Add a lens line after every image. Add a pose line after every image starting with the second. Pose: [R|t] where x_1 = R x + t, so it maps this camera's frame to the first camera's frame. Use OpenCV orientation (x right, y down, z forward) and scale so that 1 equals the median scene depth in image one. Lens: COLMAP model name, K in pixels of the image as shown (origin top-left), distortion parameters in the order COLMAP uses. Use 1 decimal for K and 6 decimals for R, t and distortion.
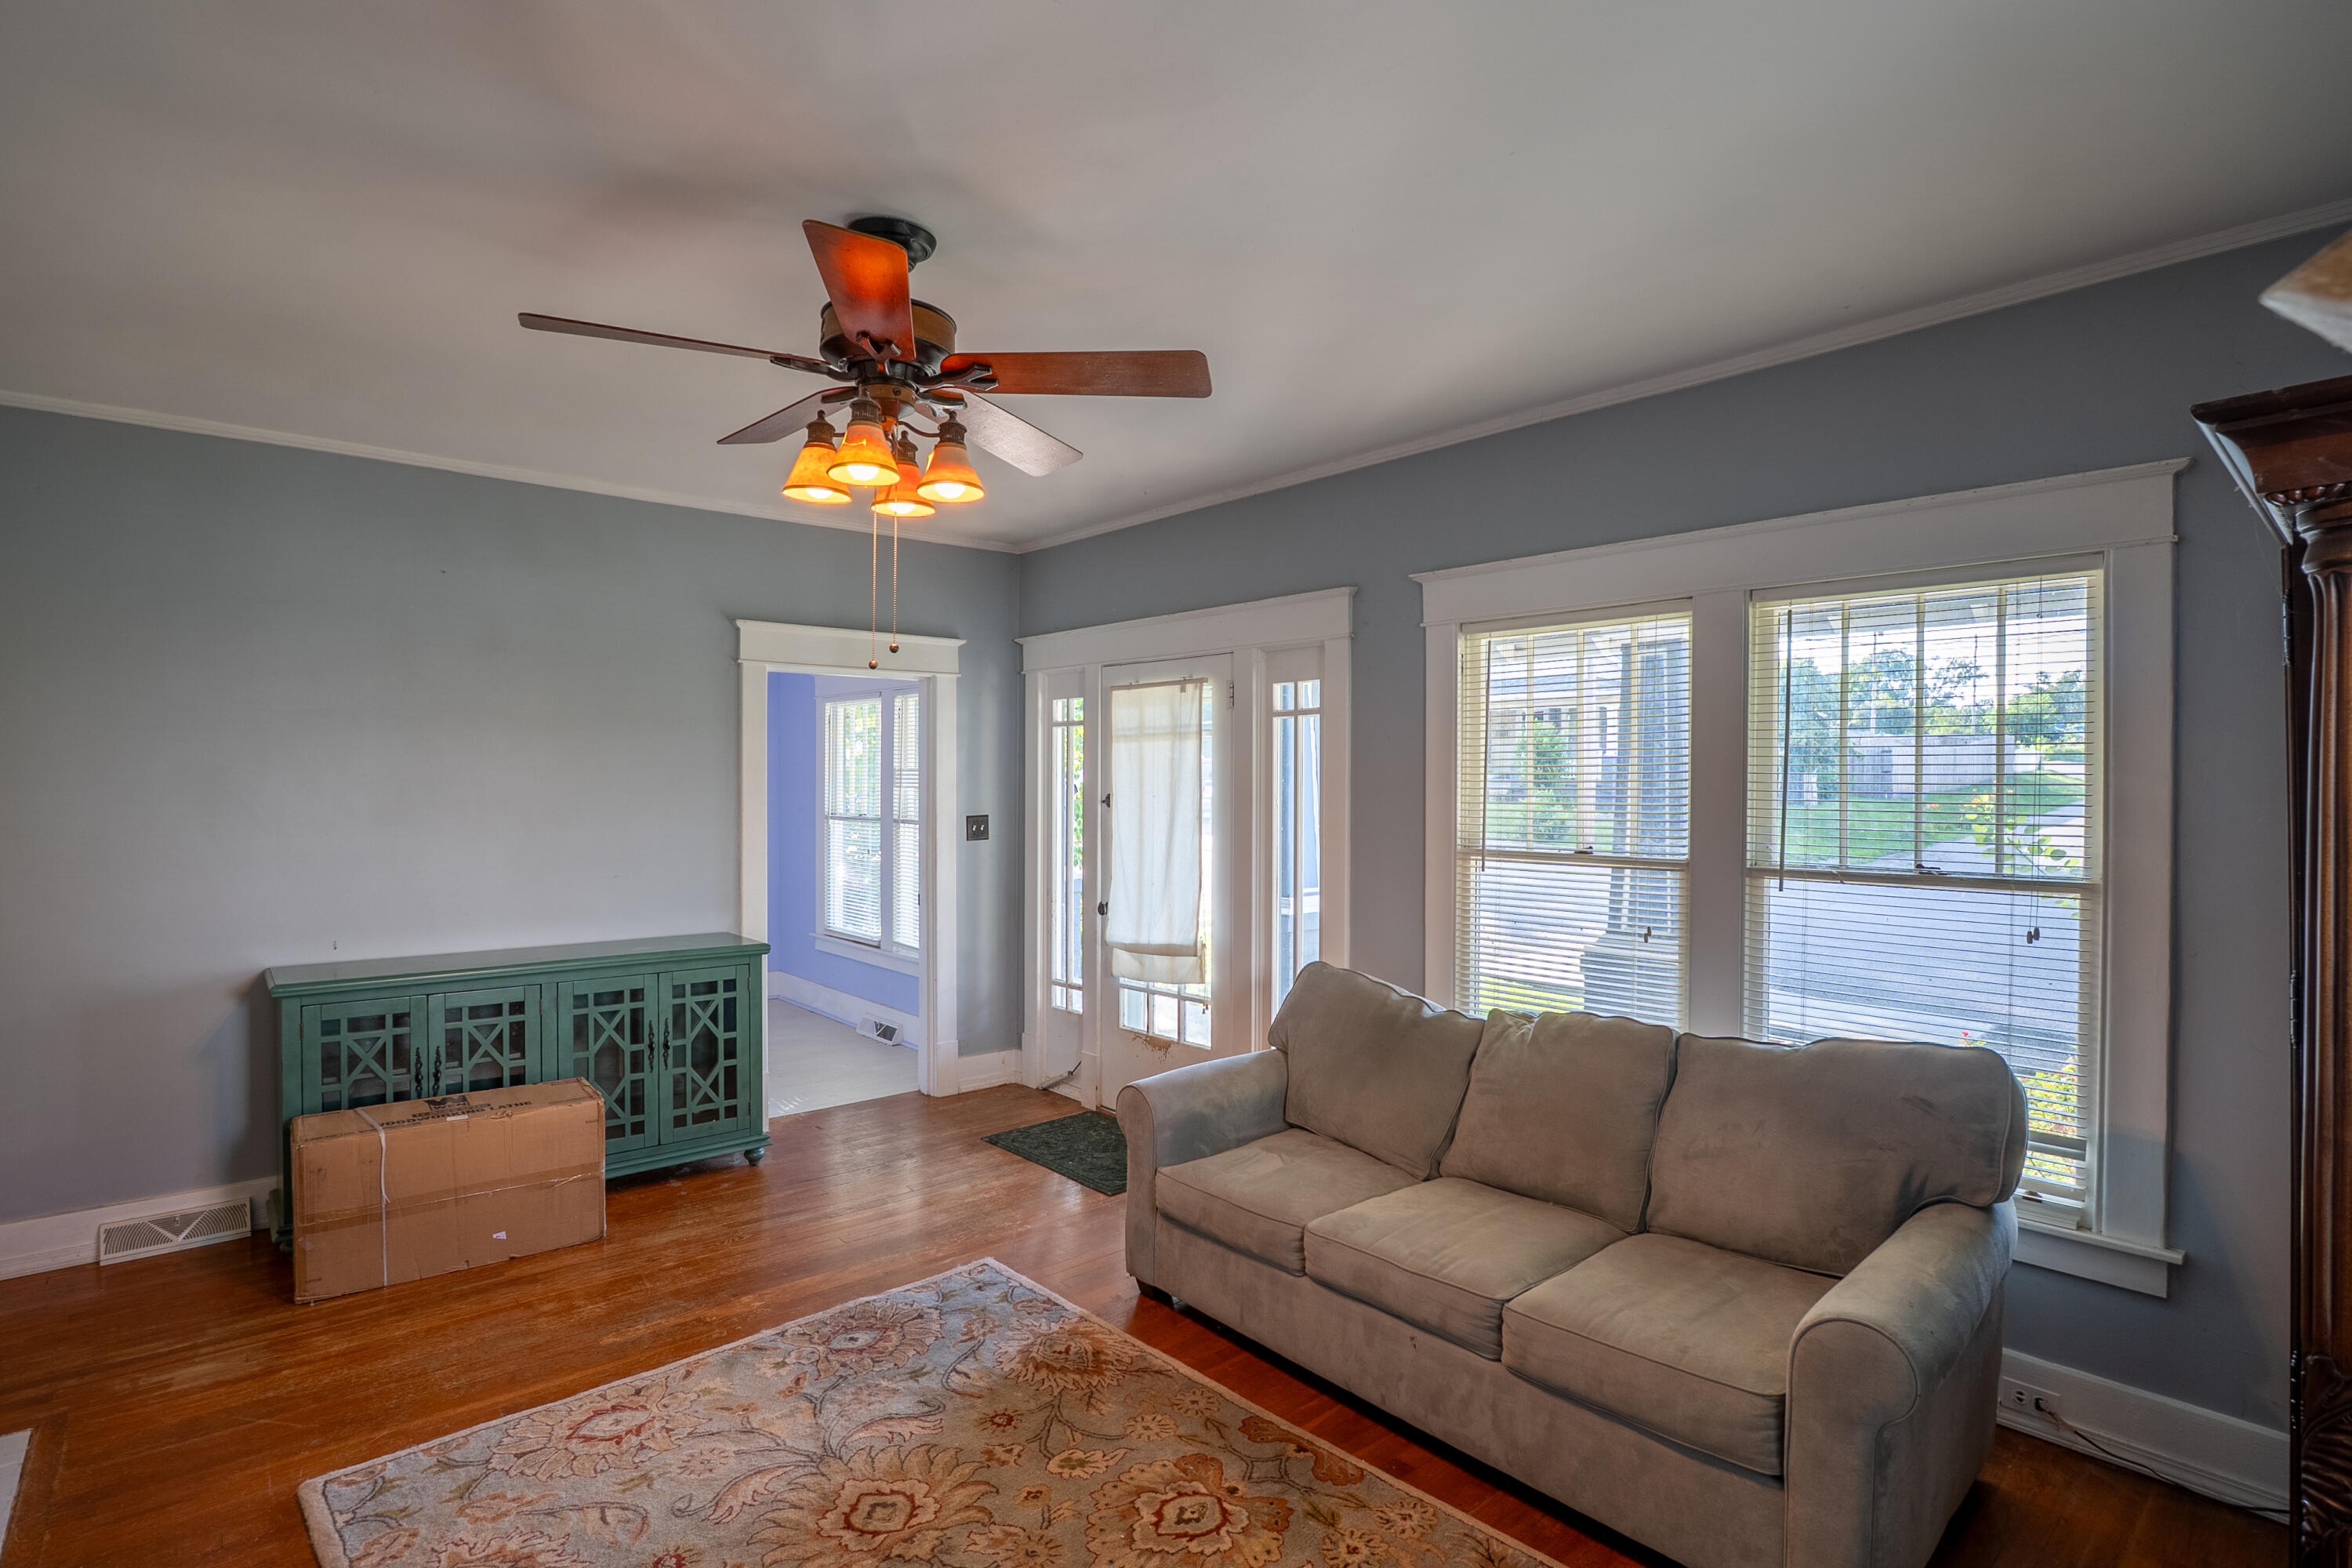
lens RADIAL K [[1117.4, 0, 1176.0], [0, 1117.4, 784.0], [0, 0, 1]] dist [0.000275, 0.000018]
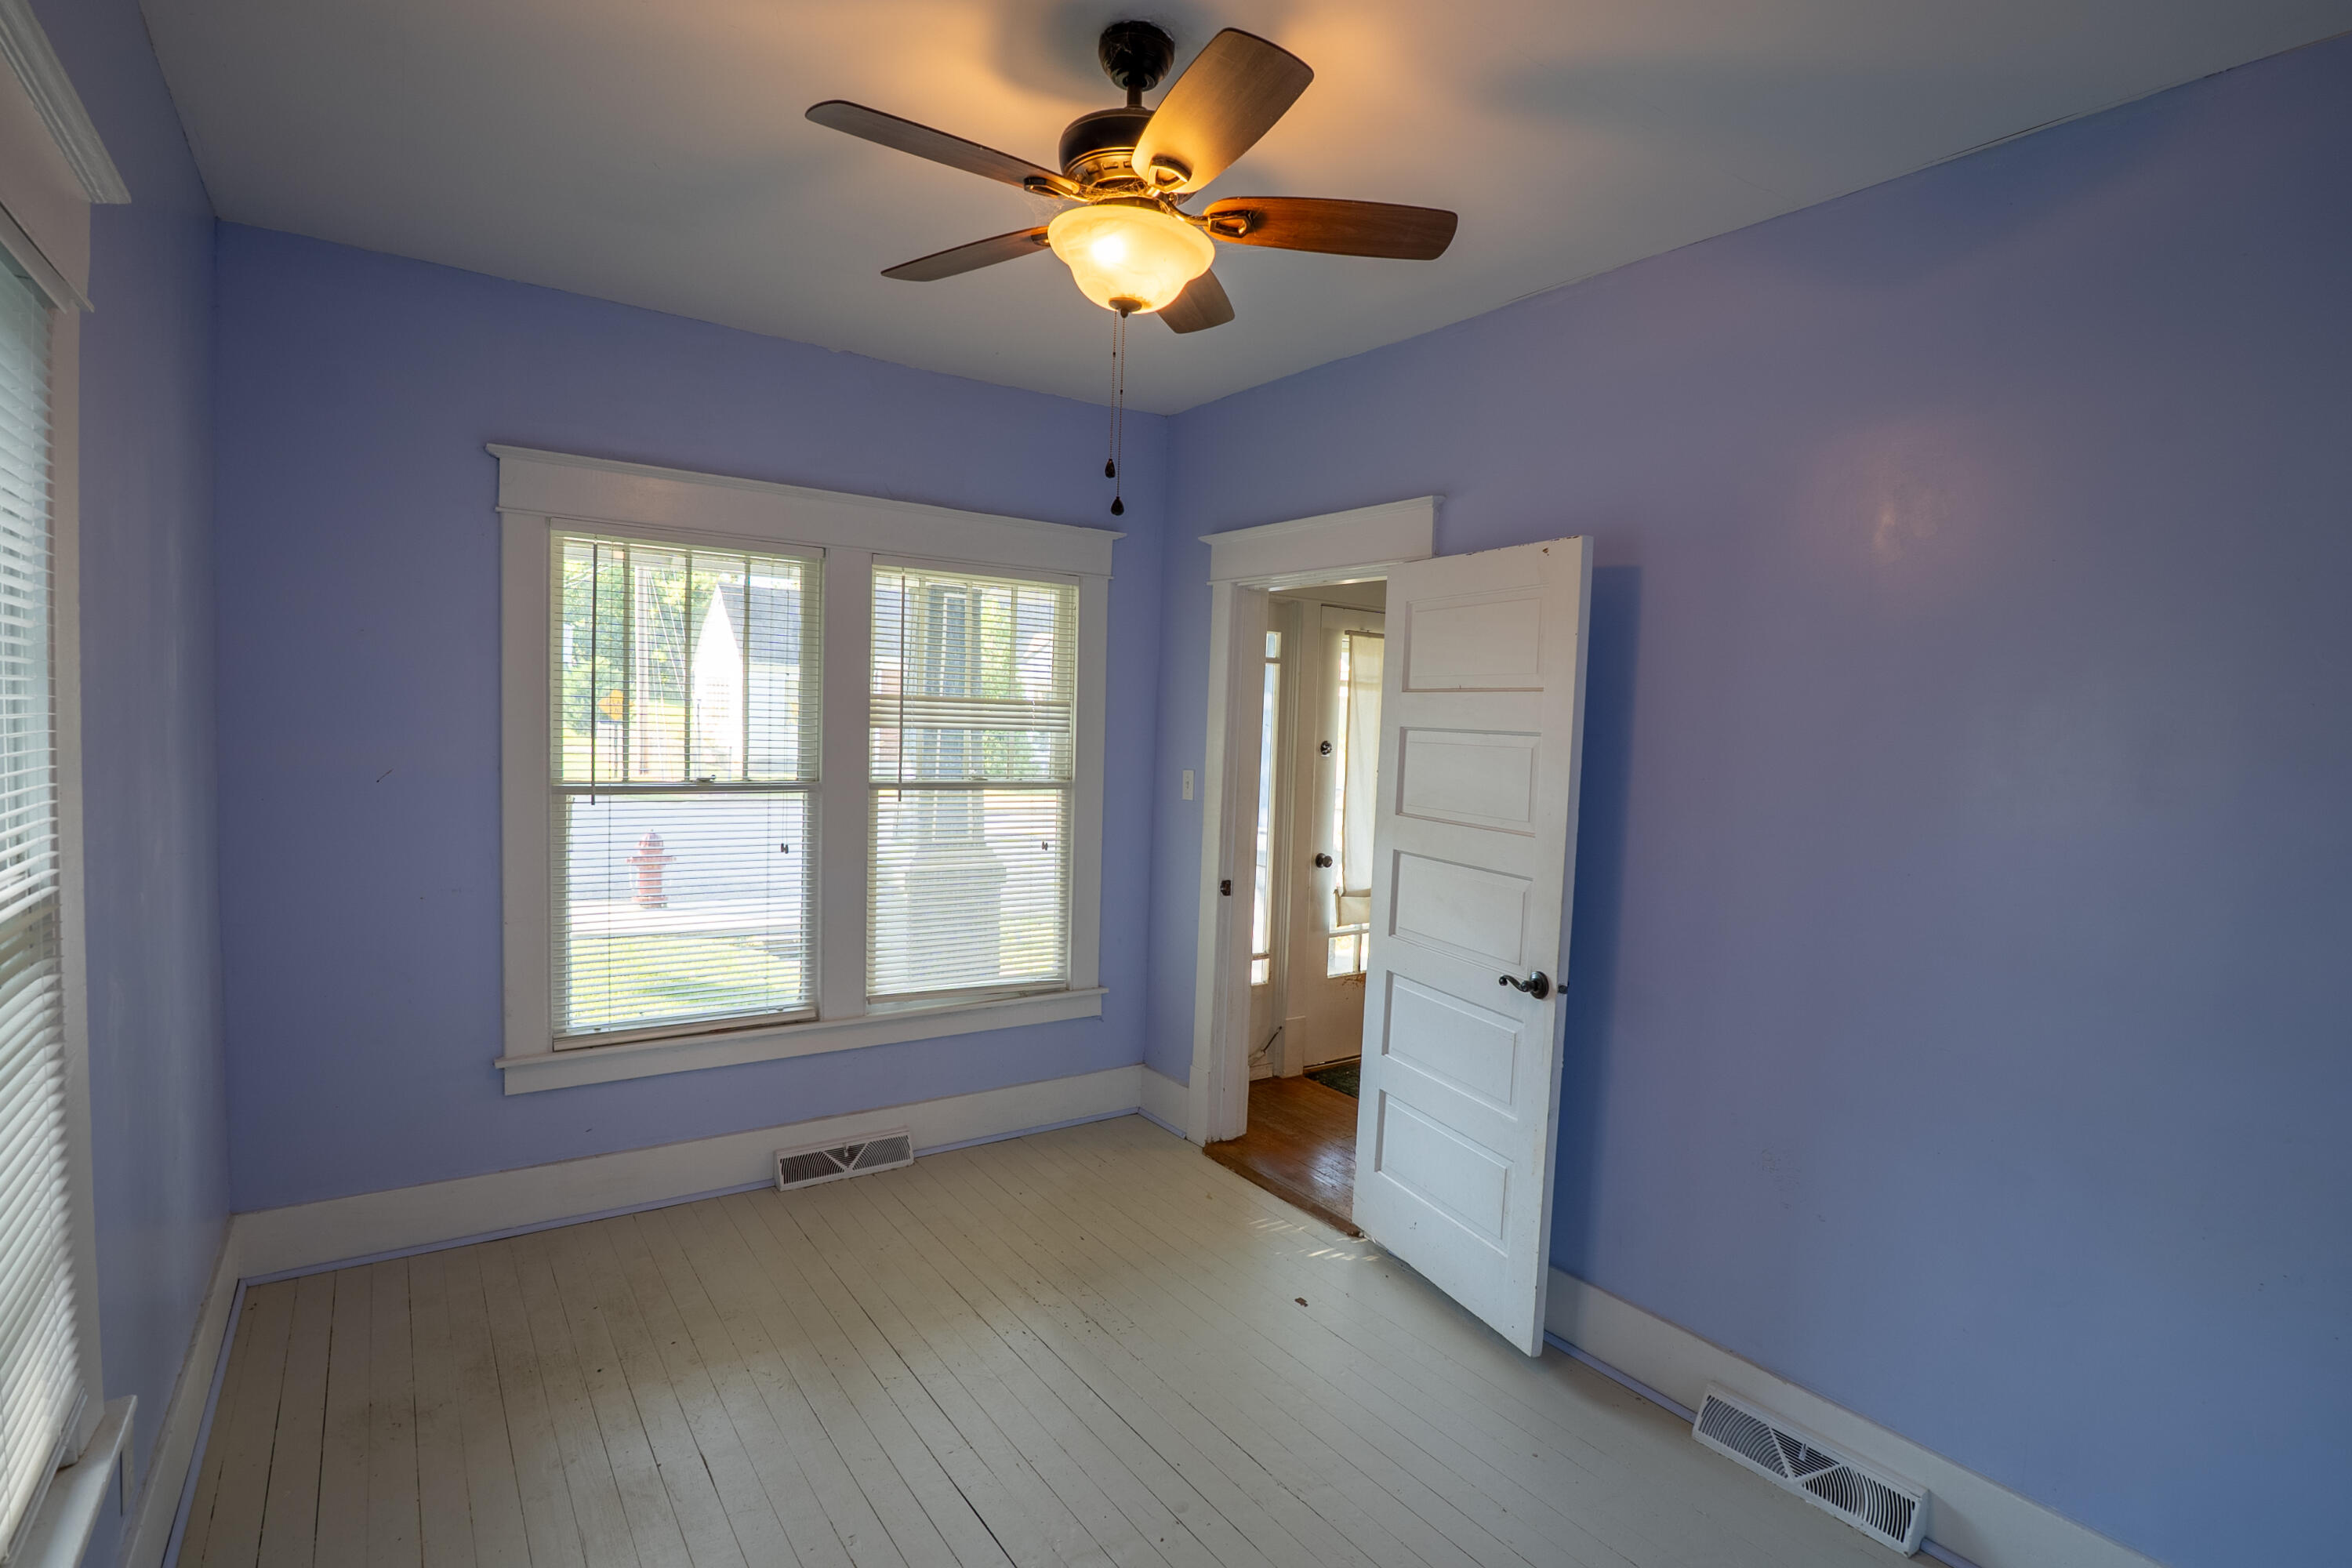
lens RADIAL K [[1117.4, 0, 1176.0], [0, 1117.4, 784.0], [0, 0, 1]] dist [0.000275, 0.000018]
pose [[0.095292, -0.051794, 0.994101, -1.071599], [-0.040993, 0.997594, 0.055905, -0.002005], [-0.994605, -0.046078, 0.092940, 1.087684]]
